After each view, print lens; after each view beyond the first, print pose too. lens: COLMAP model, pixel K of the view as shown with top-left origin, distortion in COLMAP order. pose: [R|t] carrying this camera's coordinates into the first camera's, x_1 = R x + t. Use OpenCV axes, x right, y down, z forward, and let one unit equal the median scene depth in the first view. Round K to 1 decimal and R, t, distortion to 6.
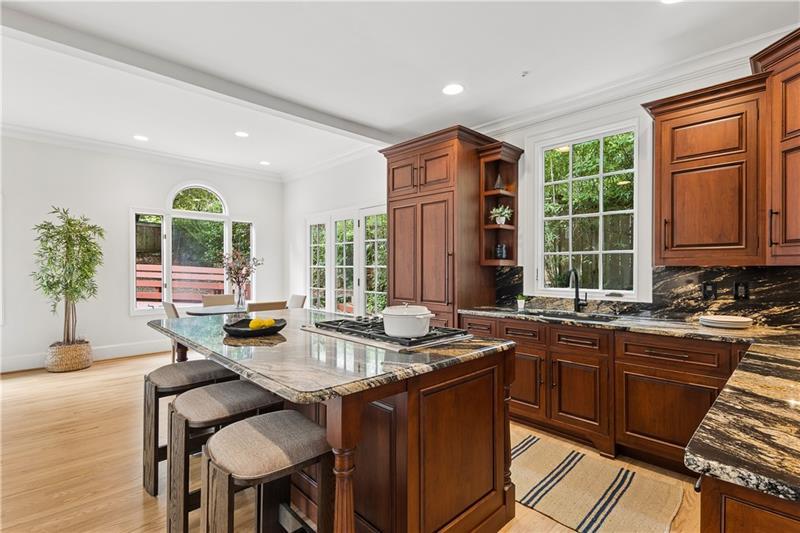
lens RADIAL K [[381.5, 0, 401.2], [0, 381.5, 267.6], [0, 0, 1]] dist [0.019843, -0.006186]
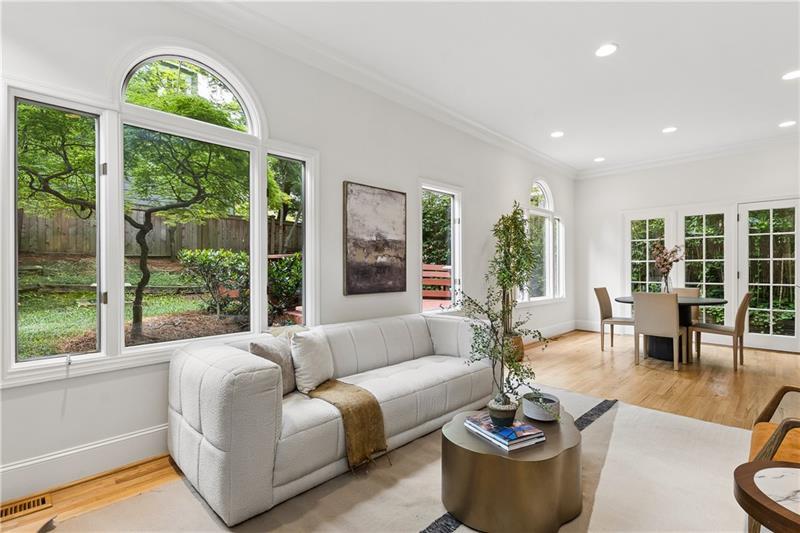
lens RADIAL K [[381.5, 0, 408.6], [0, 381.5, 266.8], [0, 0, 1]] dist [0.019843, -0.006186]
pose [[0.999451, -0.001272, 0.033112, -0.934855], [0.001619, 0.999944, -0.010448, 0.021411], [-0.033097, 0.010496, 0.999397, 0.004632]]
